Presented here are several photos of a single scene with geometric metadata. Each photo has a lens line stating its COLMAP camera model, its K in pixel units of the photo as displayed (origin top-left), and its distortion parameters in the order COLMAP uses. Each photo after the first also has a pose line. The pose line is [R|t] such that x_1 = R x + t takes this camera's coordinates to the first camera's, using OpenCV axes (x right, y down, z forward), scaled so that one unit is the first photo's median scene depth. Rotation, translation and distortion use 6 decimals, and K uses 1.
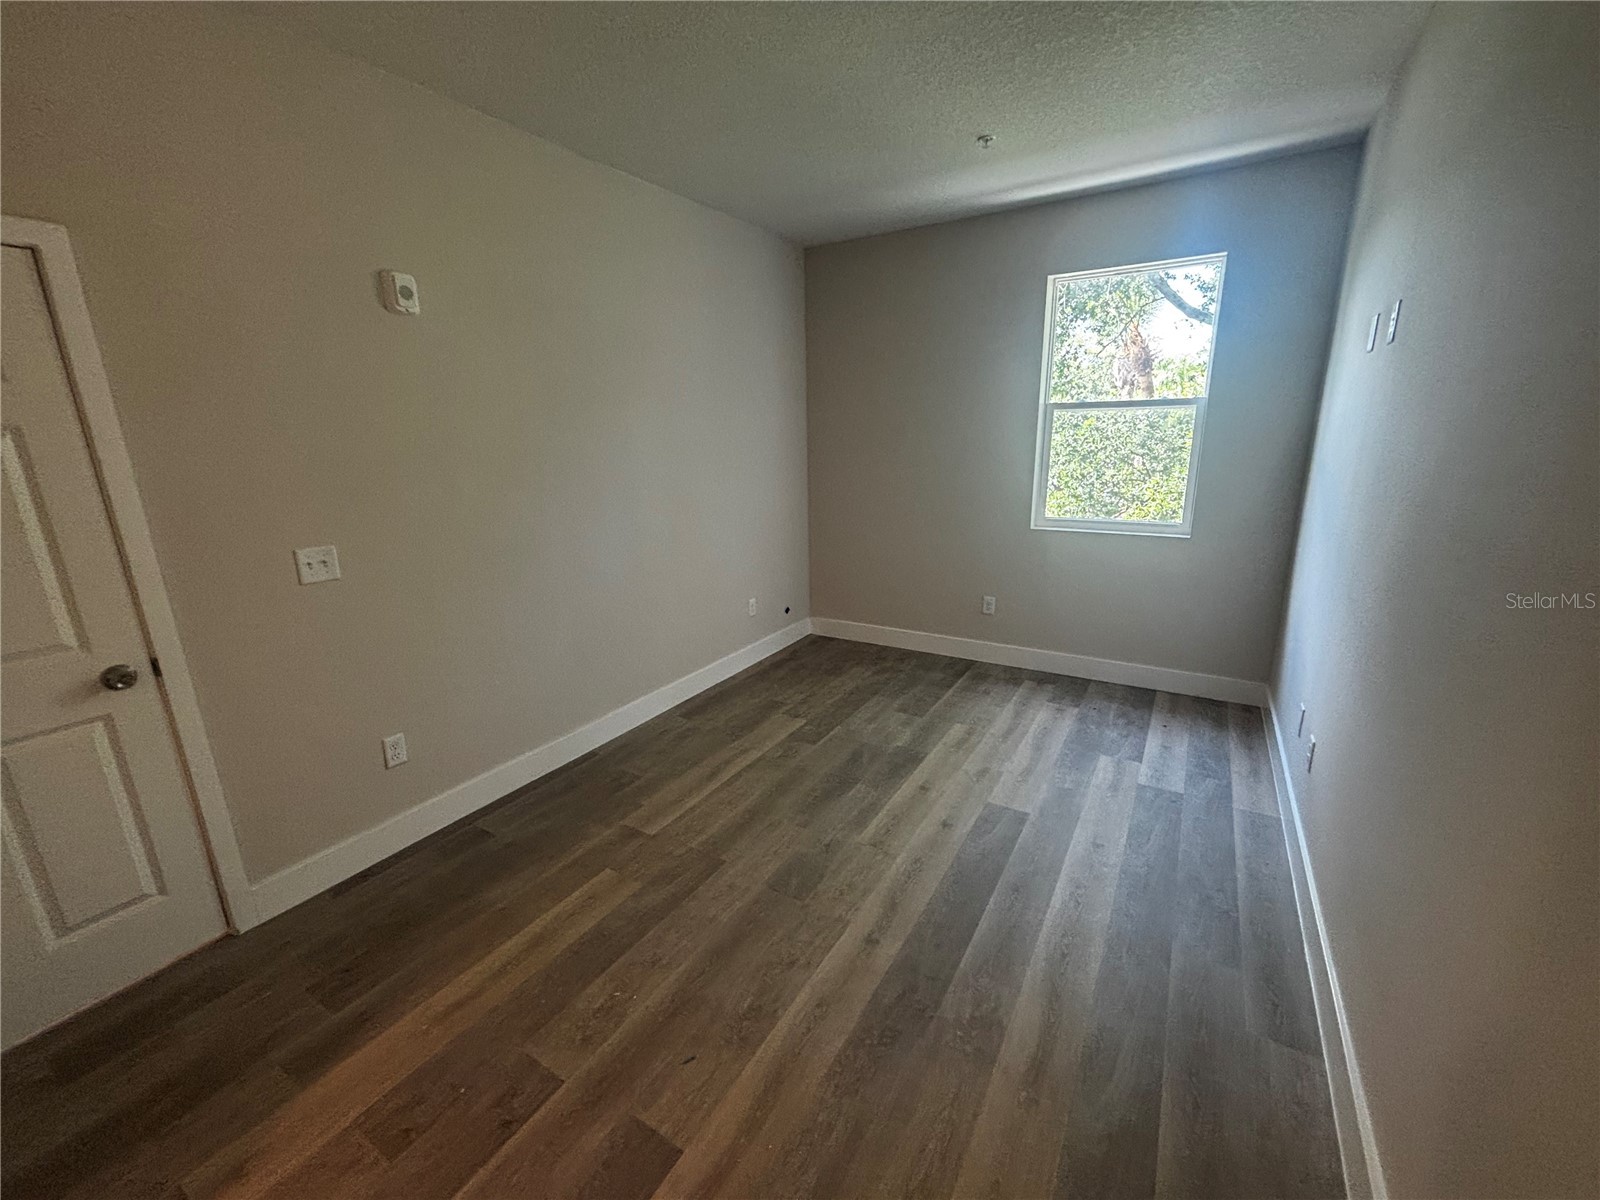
lens RADIAL K [[643.9, 0, 802.3], [0, 643.9, 593.9], [0, 0, 1]] dist [0.004185, -0.001172]
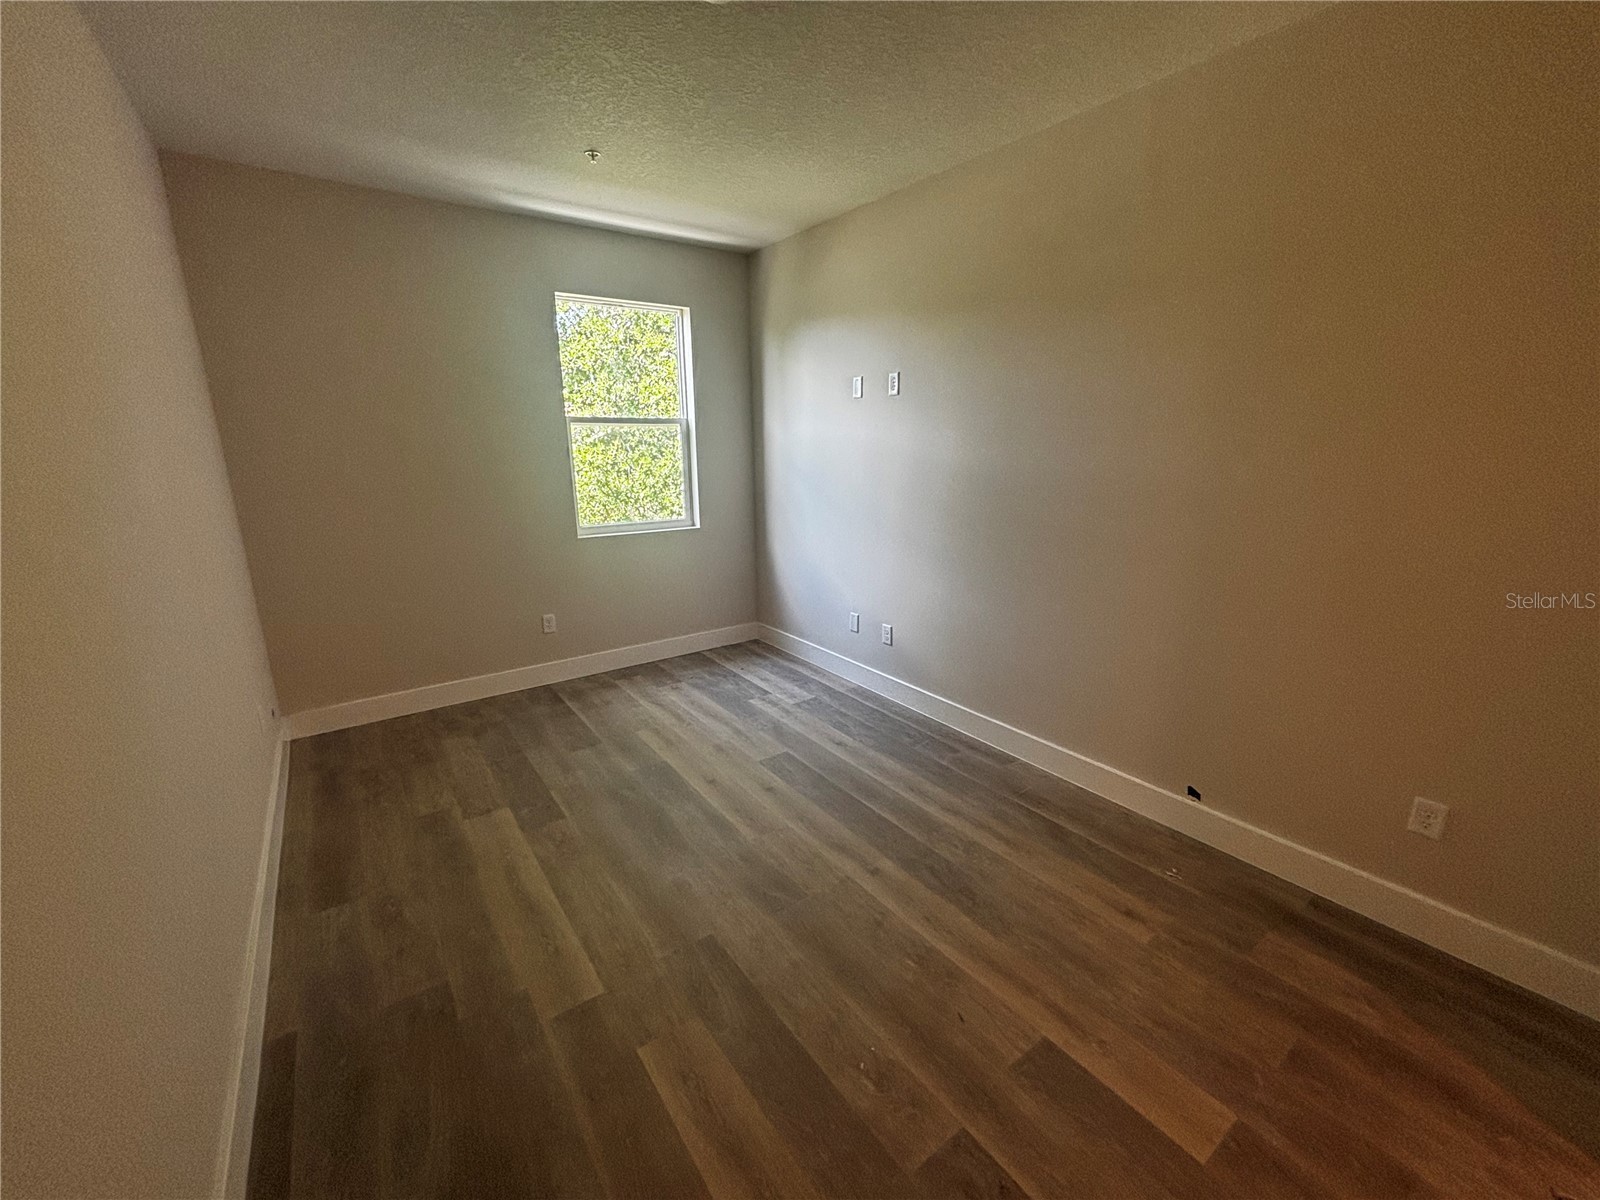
lens RADIAL K [[643.9, 0, 790.5], [0, 643.9, 598.6], [0, 0, 1]] dist [0.004185, -0.001172]
pose [[0.400221, -0.210272, 0.891969, -0.591957], [0.229052, 0.965380, 0.124804, -0.080658], [-0.887332, 0.154358, 0.434529, 0.363272]]
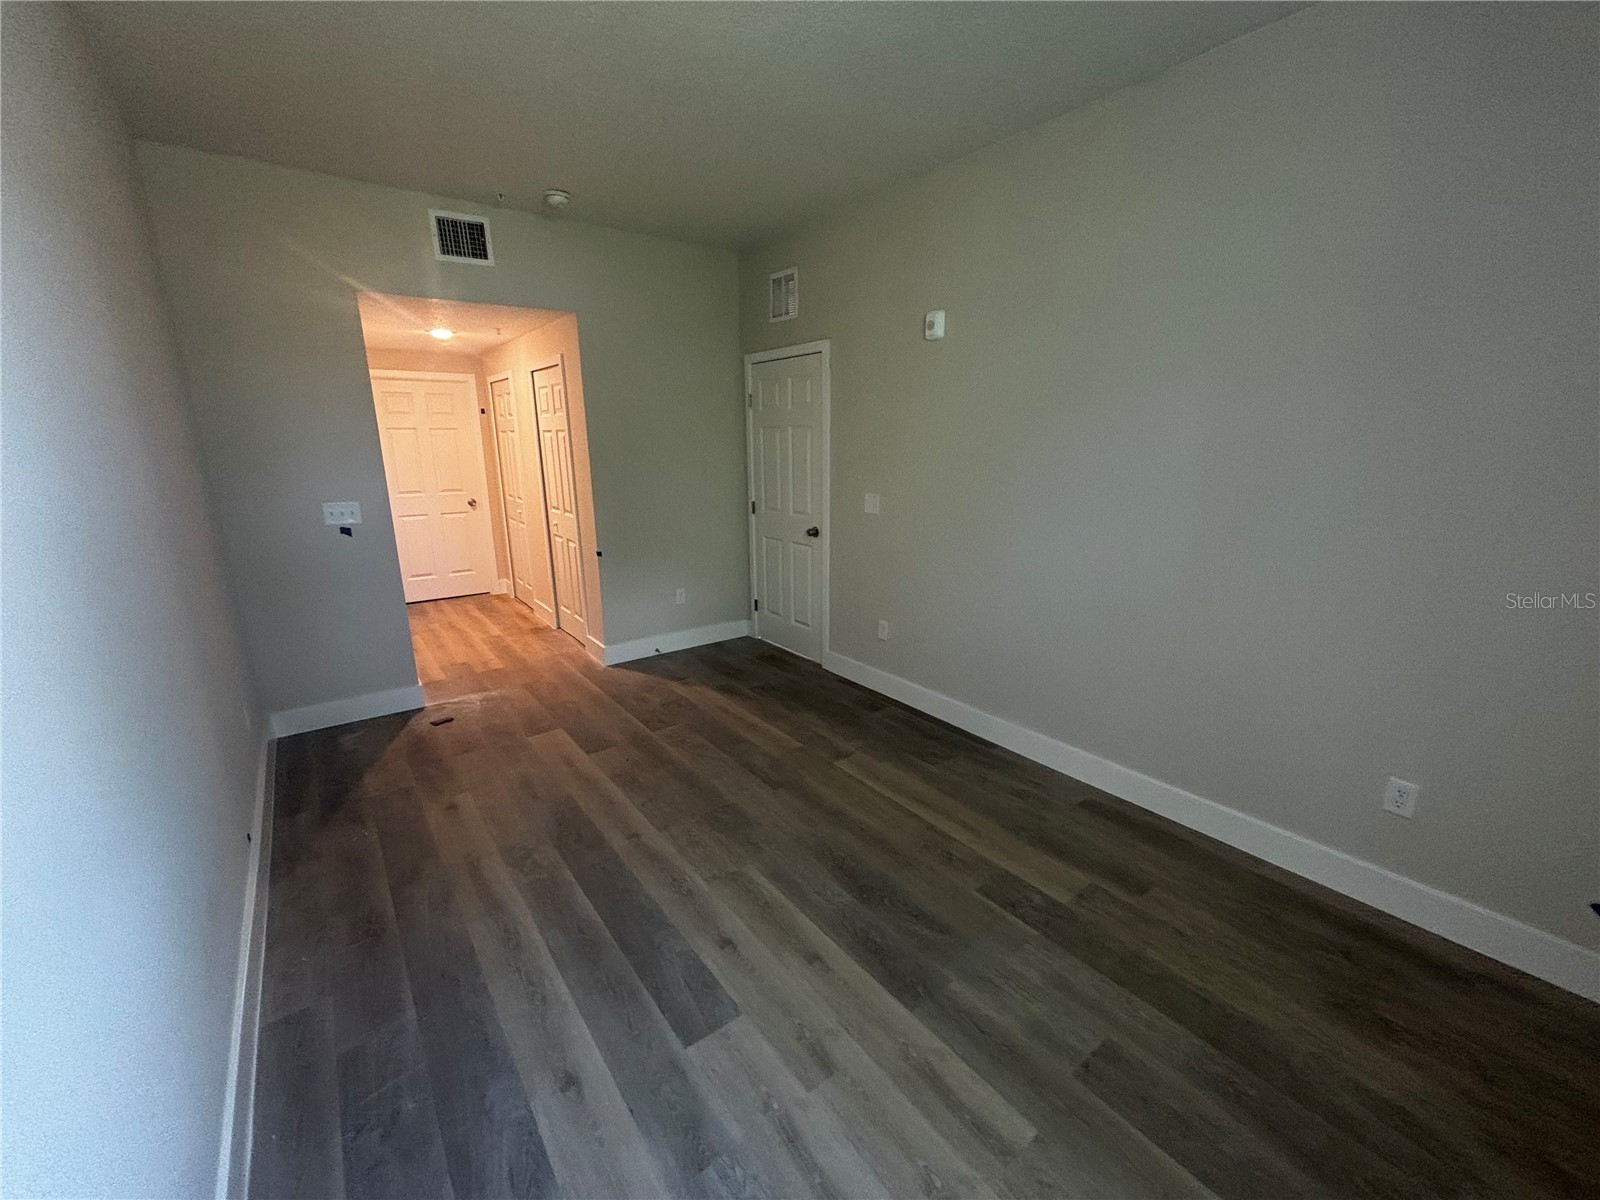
lens RADIAL K [[643.9, 0, 808.8], [0, 643.9, 592.0], [0, 0, 1]] dist [0.004185, -0.001172]
pose [[-0.347861, 0.246255, -0.904628, 0.671482], [-0.218334, 0.917082, 0.333602, -0.264786], [0.911769, 0.313558, -0.265251, 0.992186]]
